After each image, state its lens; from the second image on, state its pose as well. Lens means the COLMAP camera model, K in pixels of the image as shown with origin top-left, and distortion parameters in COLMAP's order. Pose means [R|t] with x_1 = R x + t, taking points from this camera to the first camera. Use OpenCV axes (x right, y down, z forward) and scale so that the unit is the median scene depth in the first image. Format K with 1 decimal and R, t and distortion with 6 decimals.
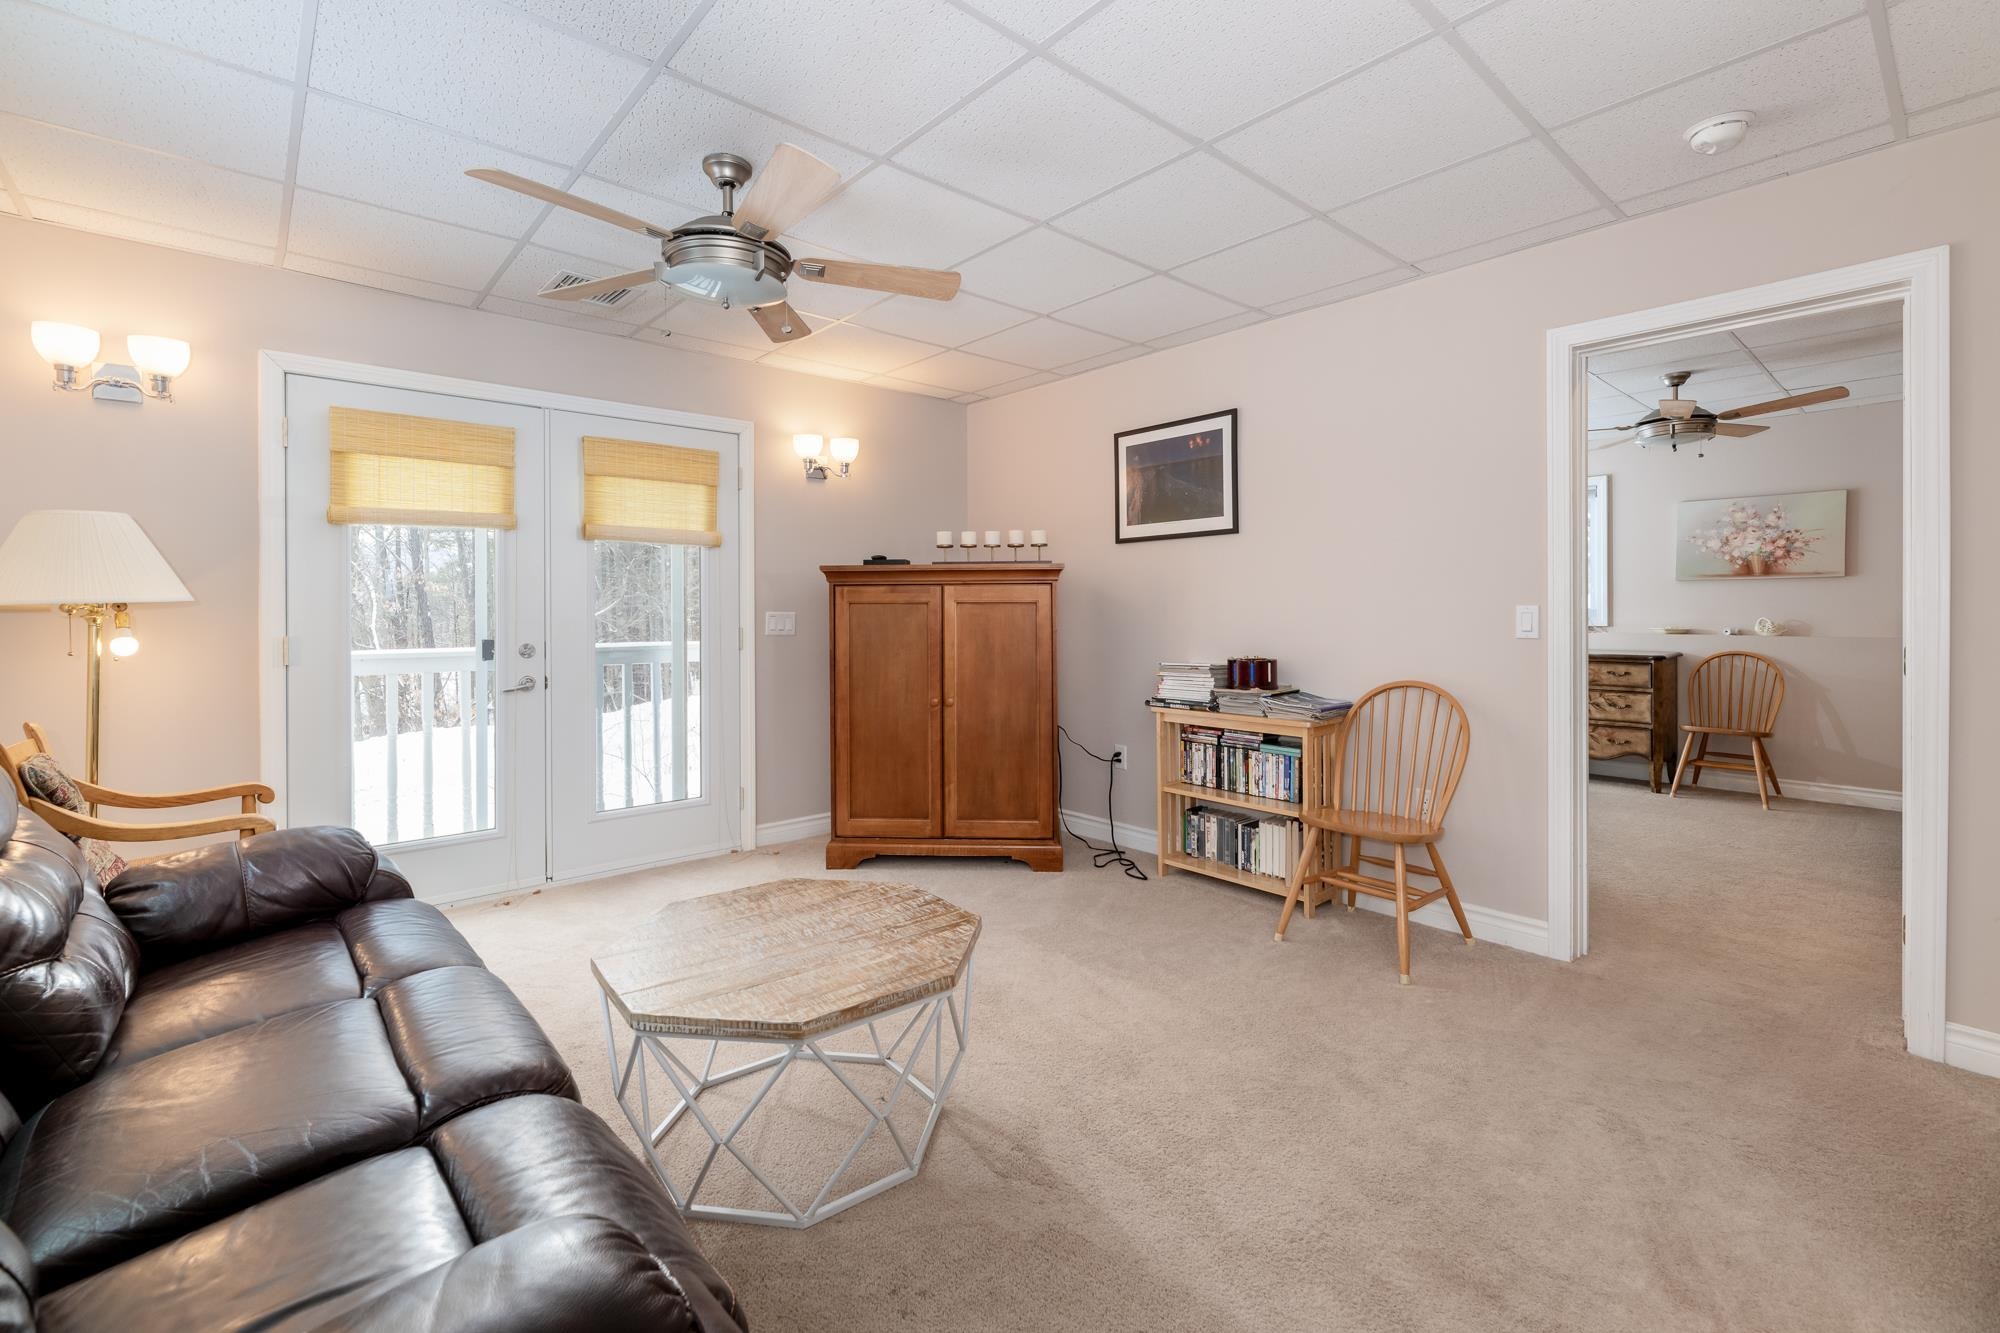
lens RADIAL K [[865.2, 0, 929.7], [0, 865.2, 605.6], [0, 0, 1]] dist [-0.001357, 0.000261]
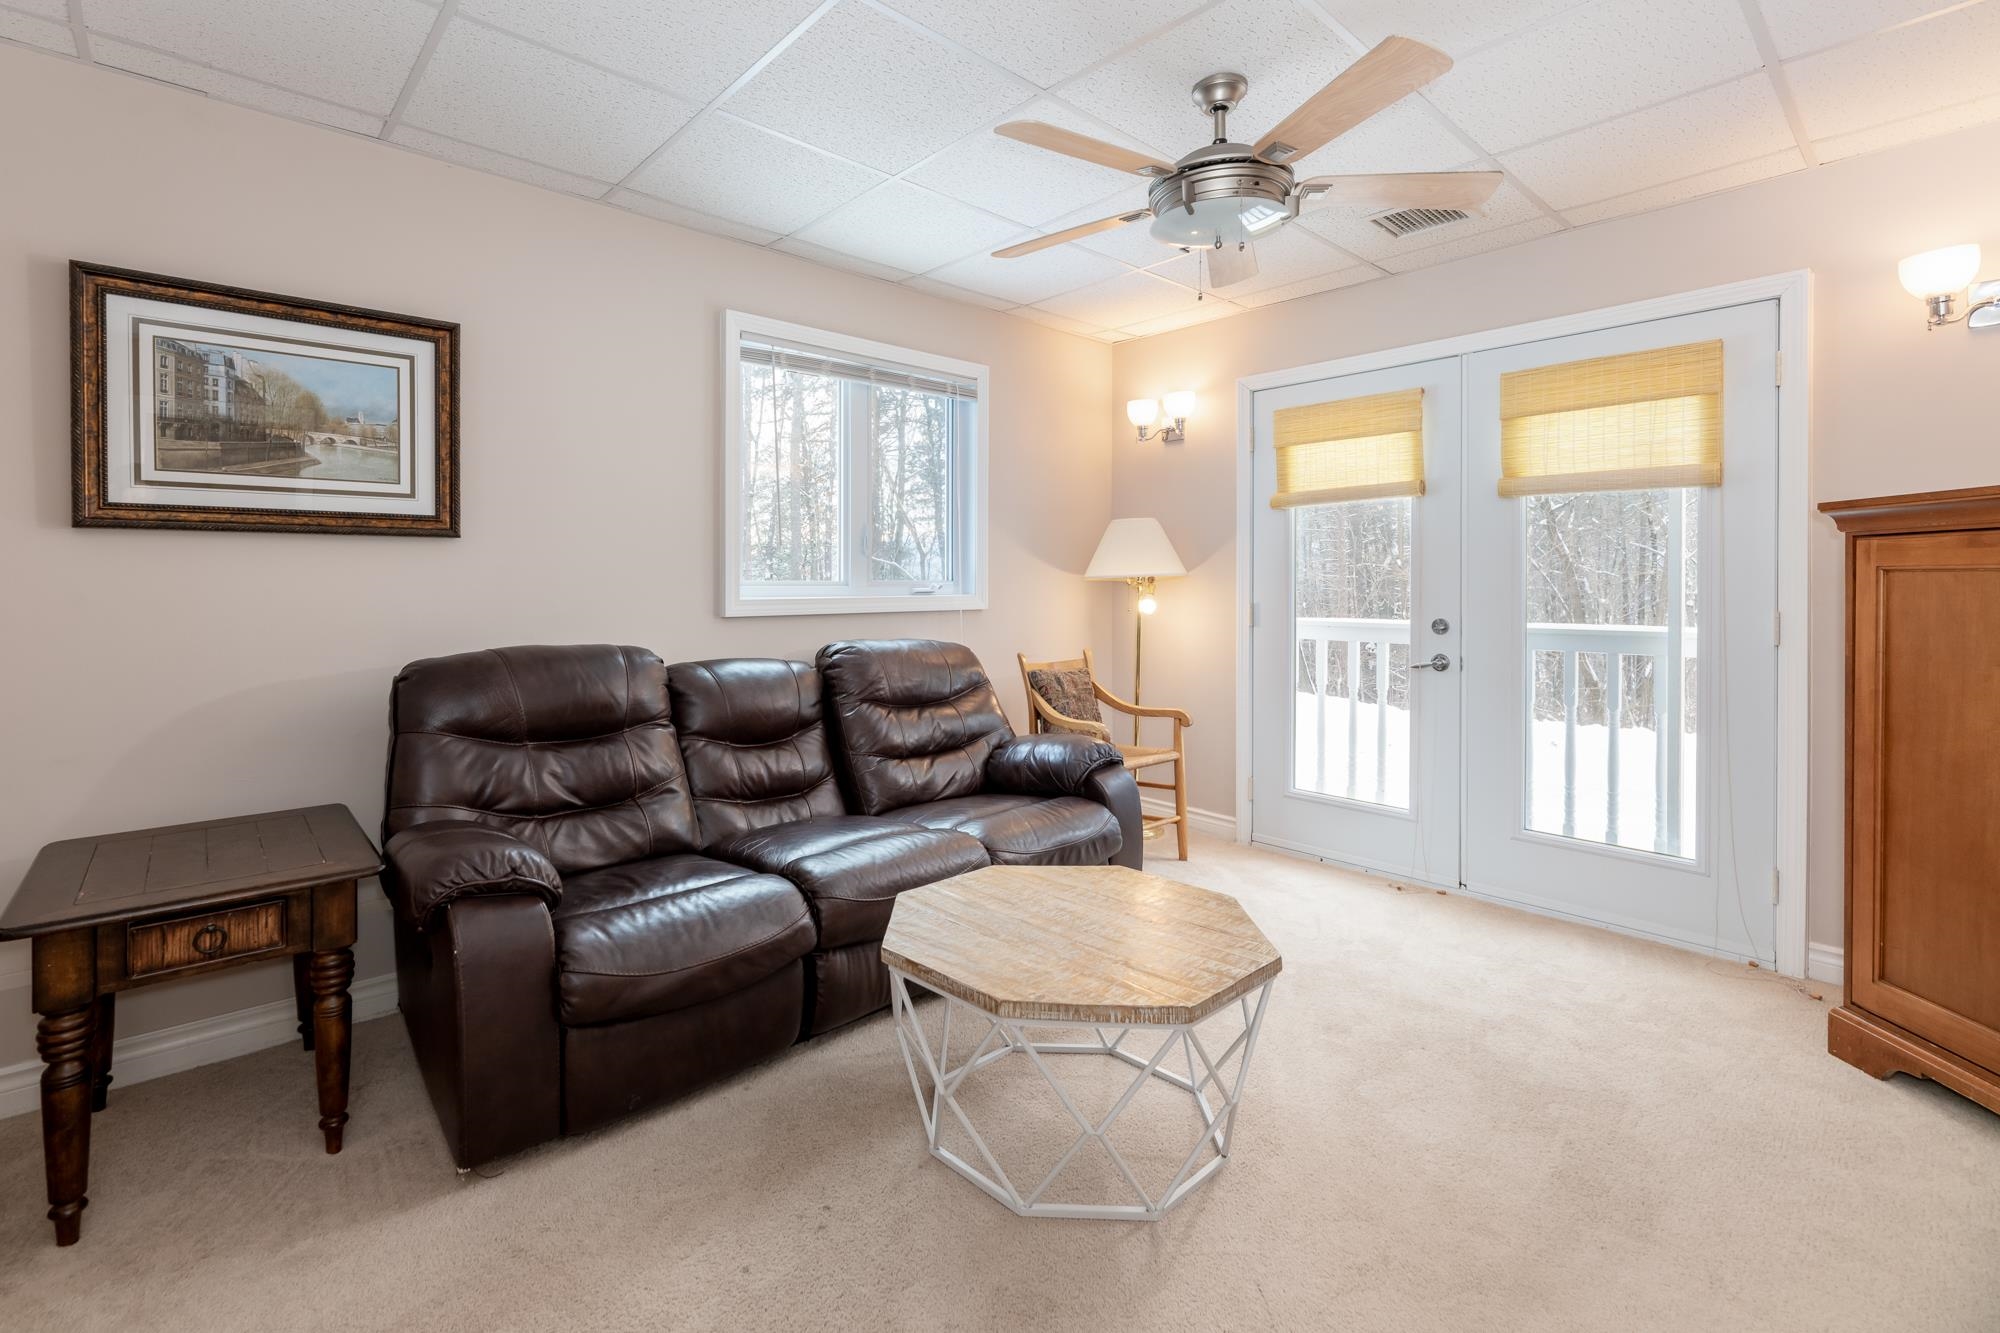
lens RADIAL K [[865.2, 0, 932.4], [0, 865.2, 592.1], [0, 0, 1]] dist [-0.001357, 0.000261]
pose [[0.056645, 0.012952, -0.998310, 0.891603], [0.003938, 0.999905, 0.013196, 0.002956], [0.998387, -0.004679, 0.056588, 0.892528]]
